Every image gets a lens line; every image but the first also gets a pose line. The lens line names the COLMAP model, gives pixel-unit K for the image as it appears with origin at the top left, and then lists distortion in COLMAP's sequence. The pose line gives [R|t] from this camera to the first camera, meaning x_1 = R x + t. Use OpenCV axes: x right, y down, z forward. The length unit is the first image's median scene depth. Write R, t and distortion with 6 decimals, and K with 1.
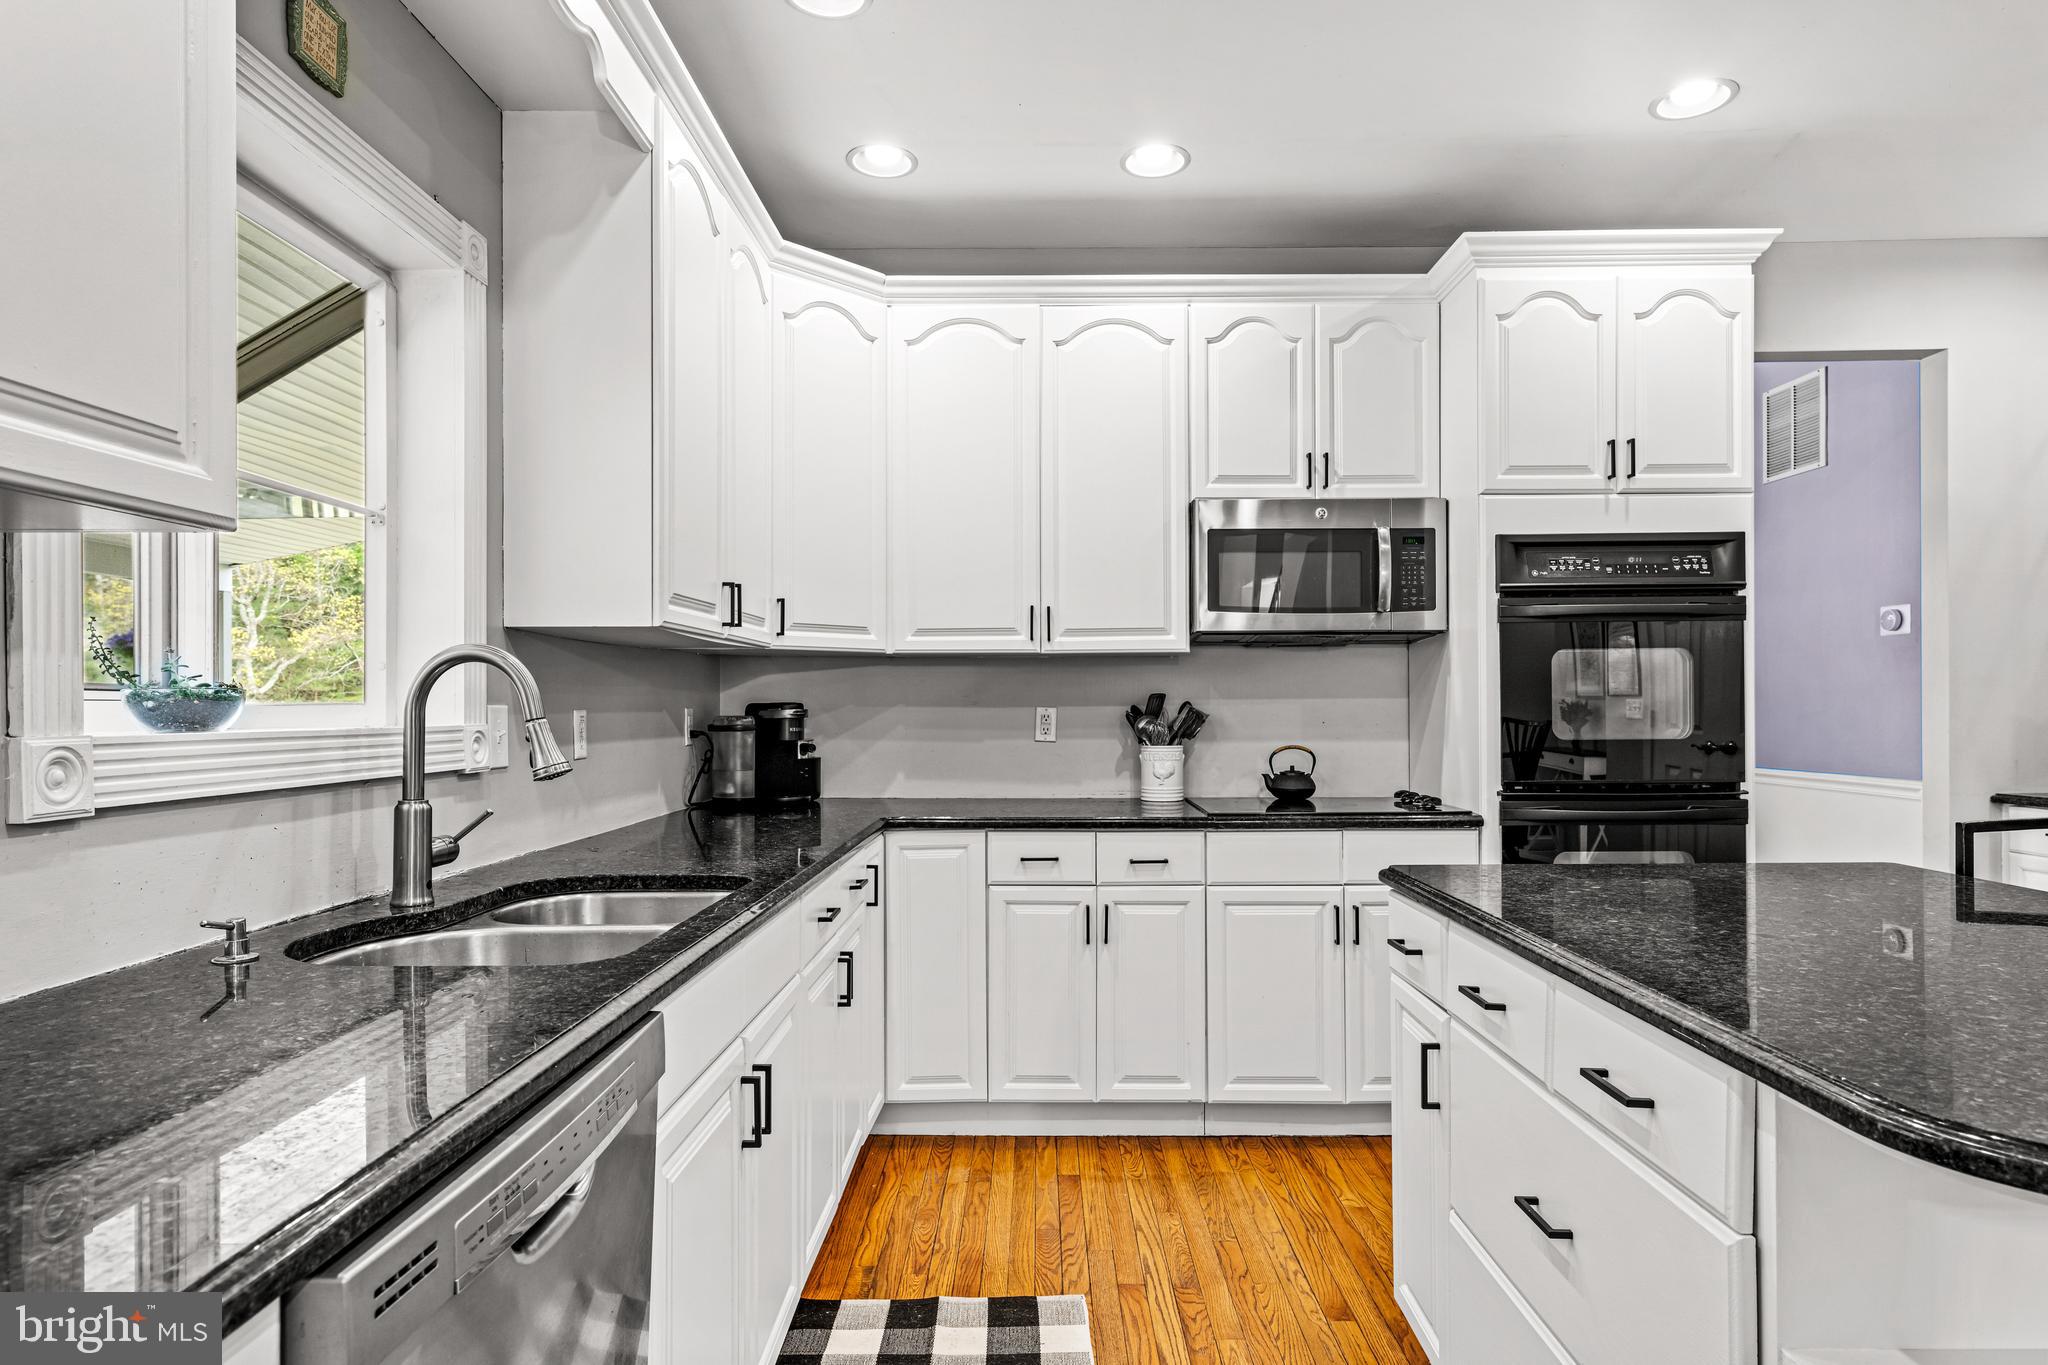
lens RADIAL K [[1148.7, 0, 1035.0], [0, 1148.7, 704.8], [0, 0, 1]] dist [0.002649, 0.001144]
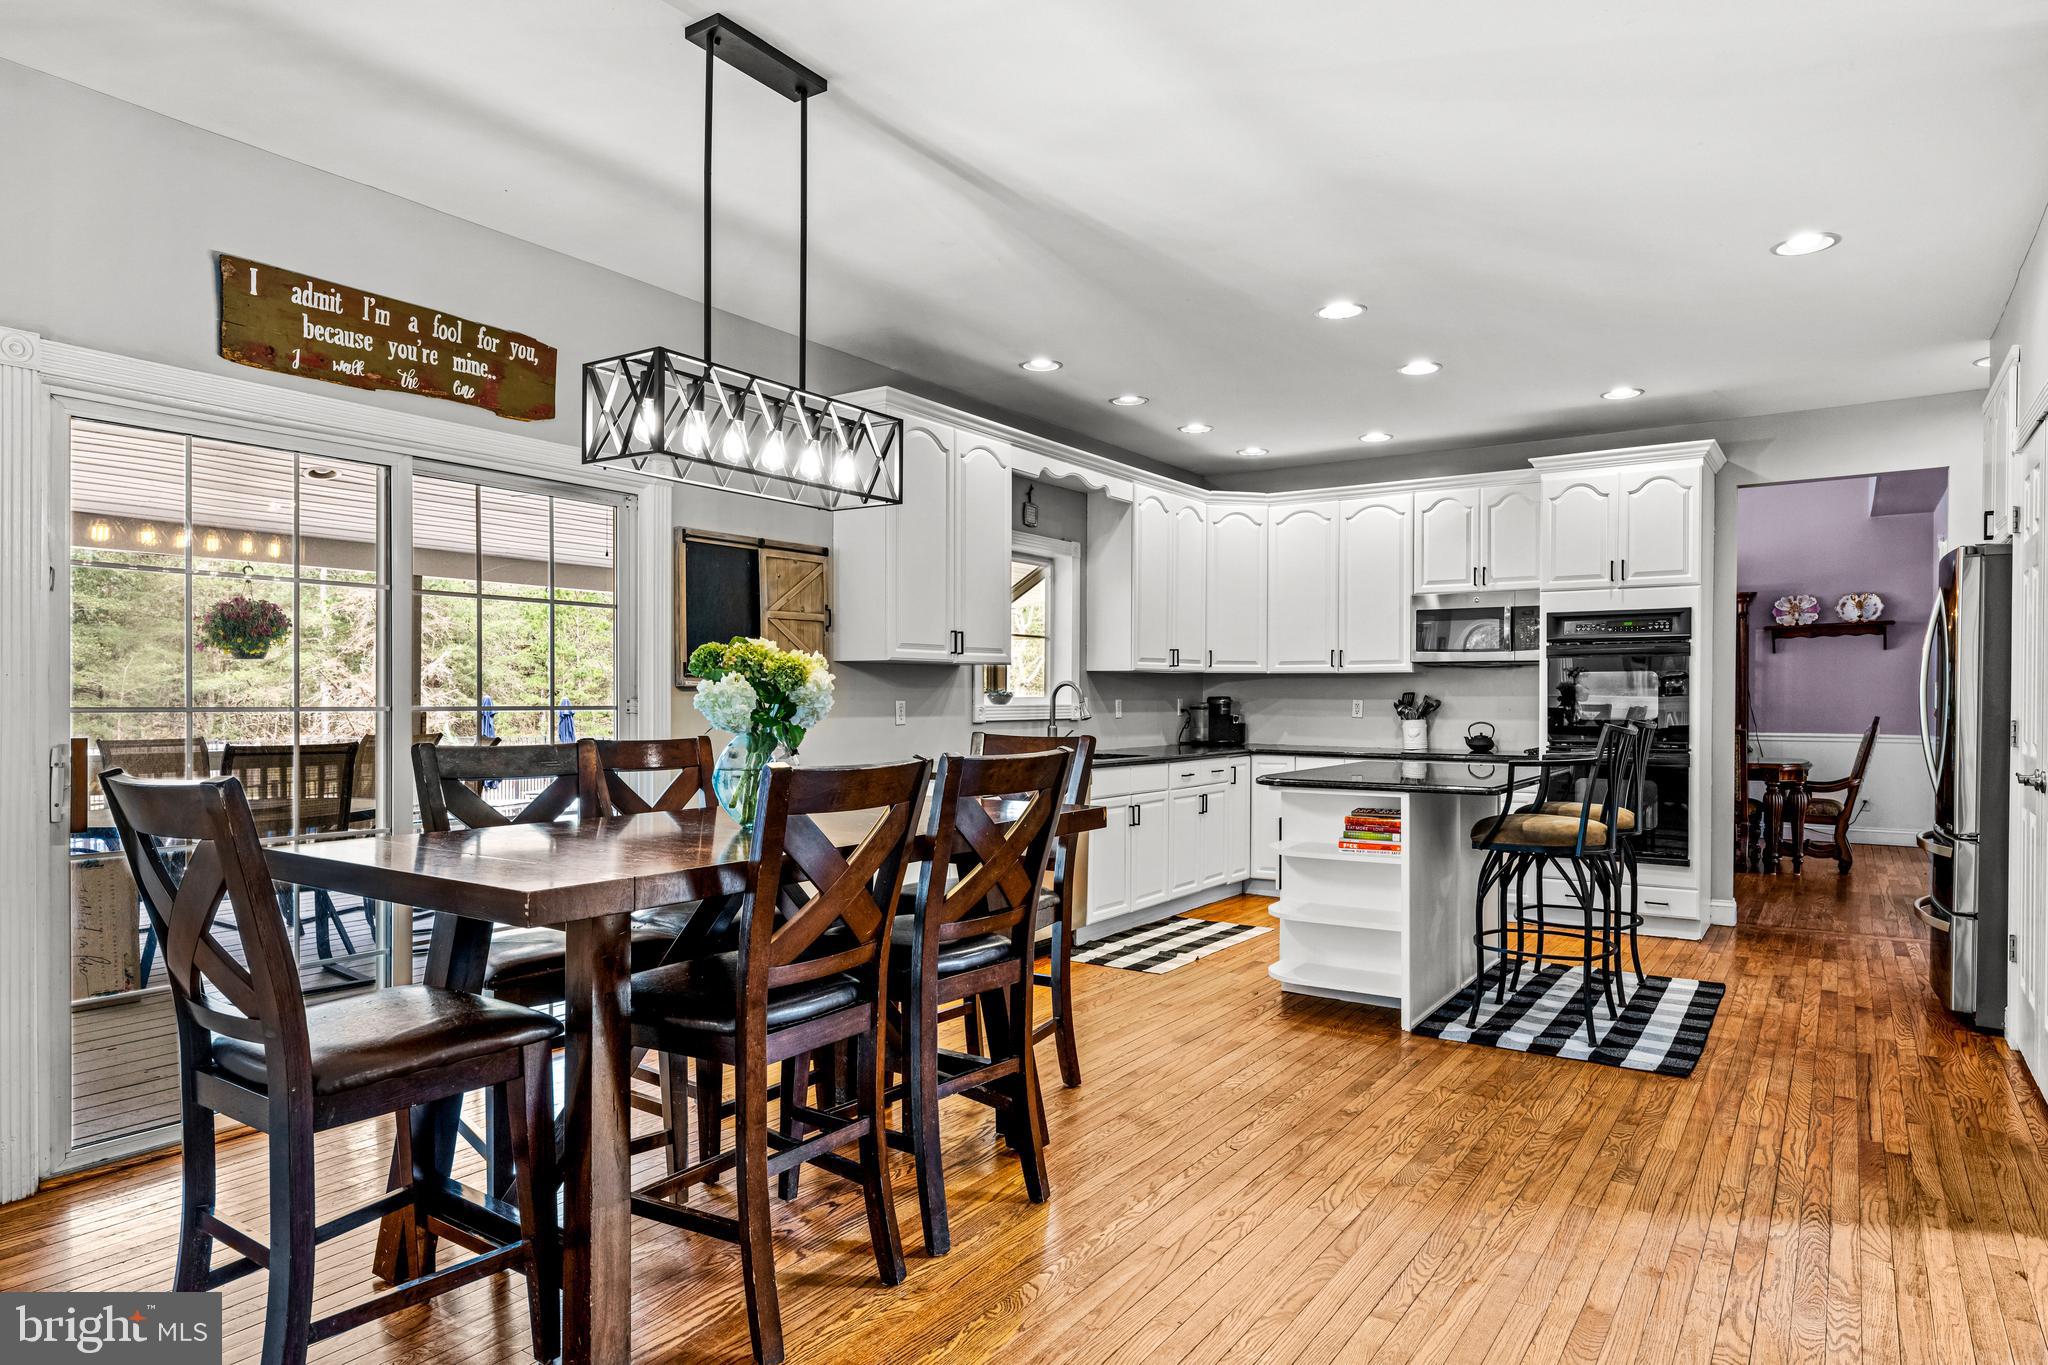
lens RADIAL K [[1197.2, 0, 1029.8], [0, 1197.2, 694.0], [0, 0, 1]] dist [0.003173, -0.000986]
pose [[0.829522, 0.006081, -0.558441, 0.796824], [-0.004961, 0.999981, 0.003519, -0.014092], [0.558452, -0.000148, 0.829537, -1.144063]]
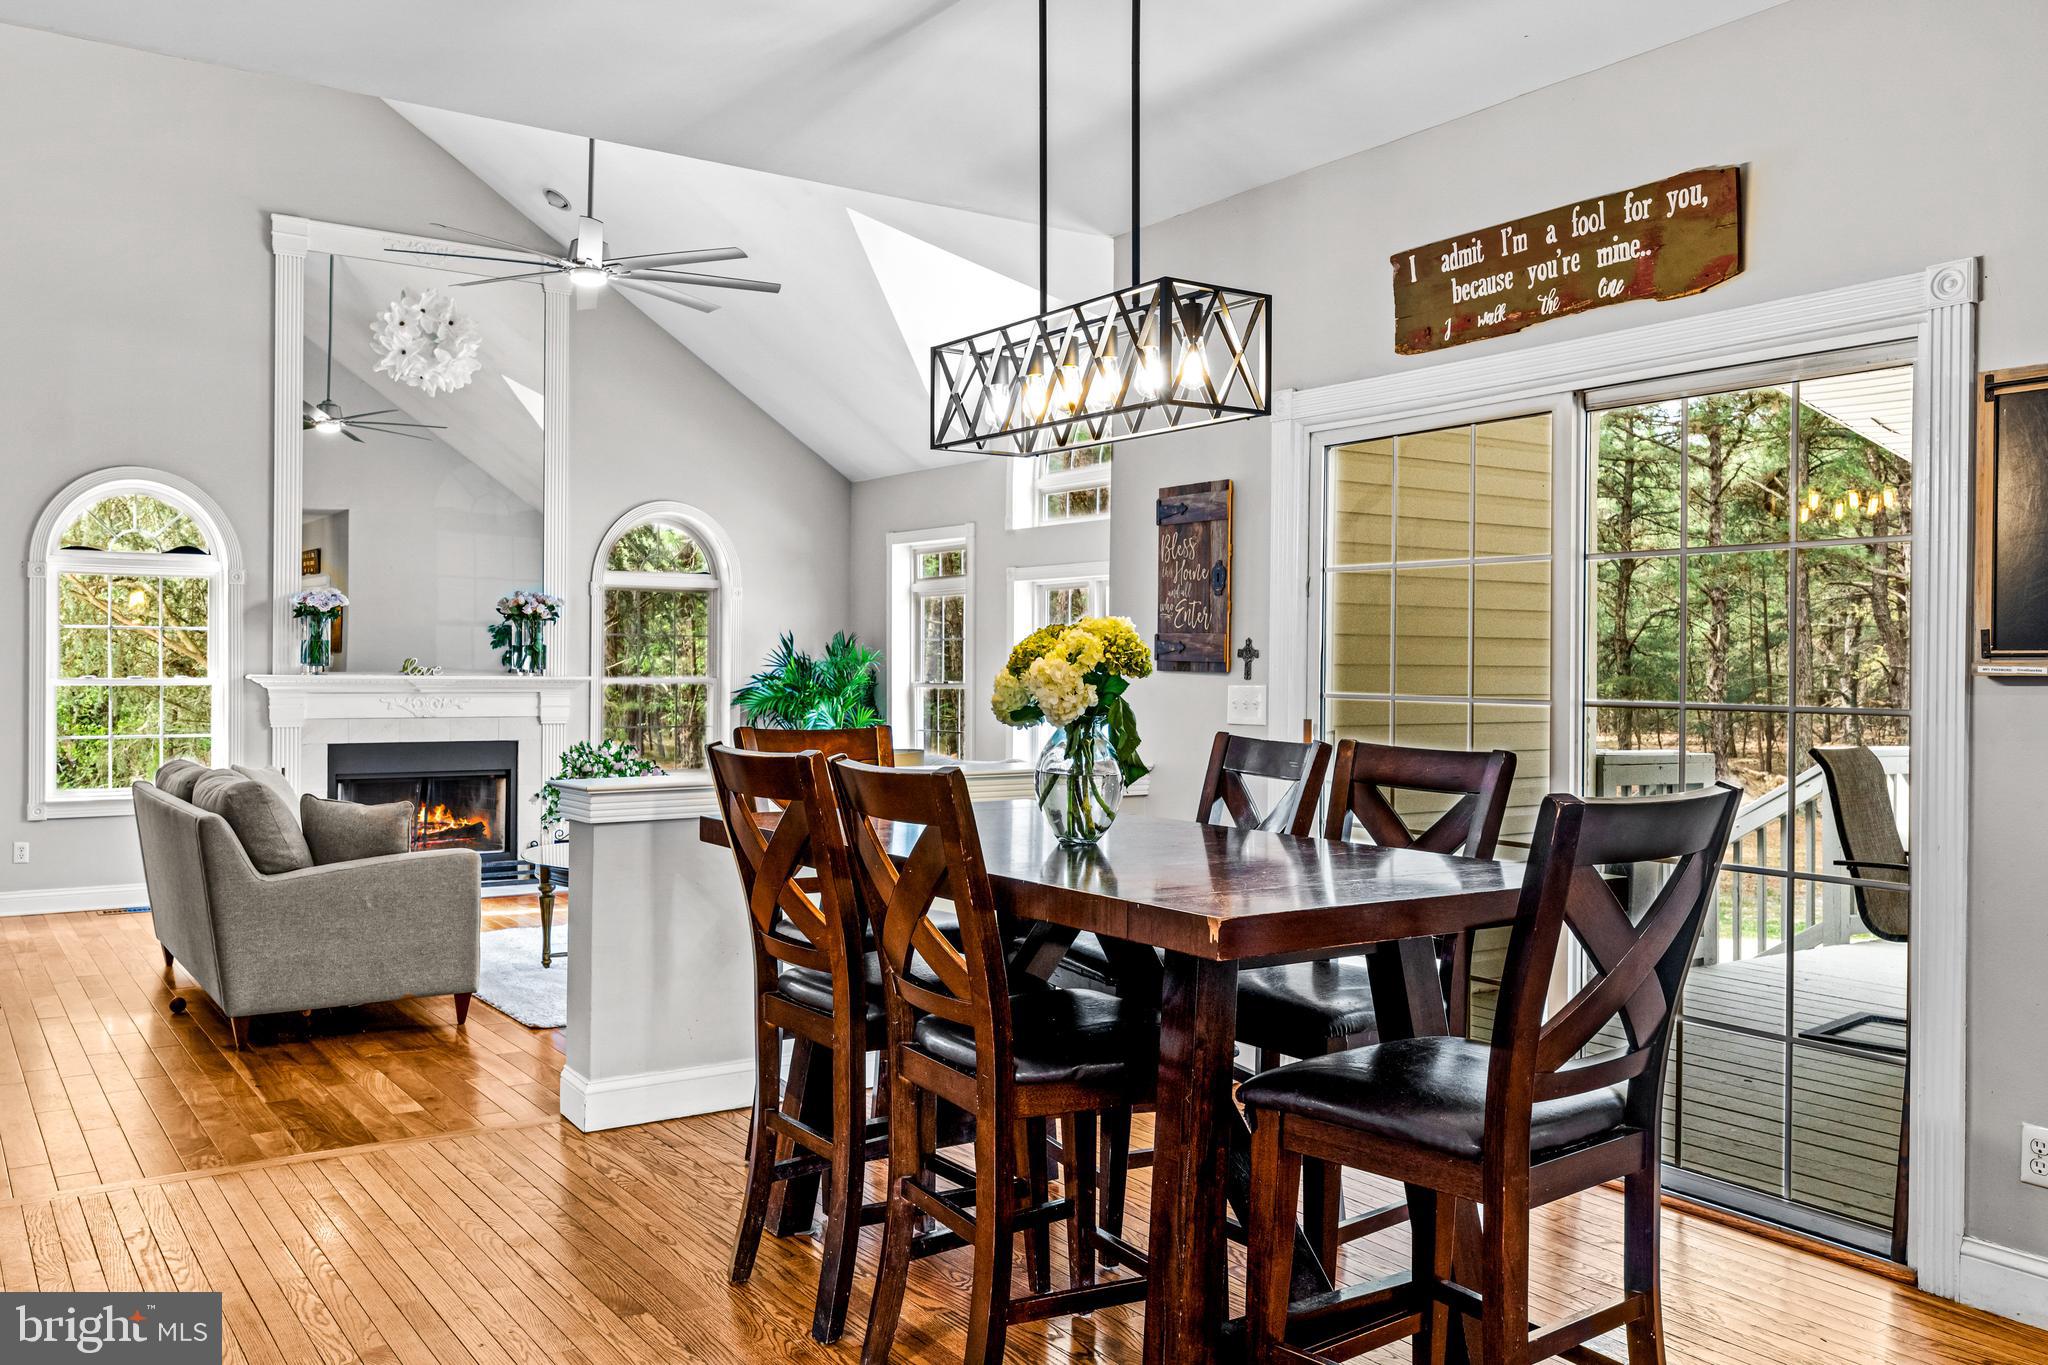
lens RADIAL K [[1591.2, 0, 978.3], [0, 1591.2, 672.0], [0, 0, 1]] dist [0.004892, -0.001054]
pose [[-0.827617, -0.000011, -0.561293, 0.737810], [-0.002138, 0.999993, 0.003133, -0.020299], [0.561289, 0.003794, -0.827612, 0.266492]]
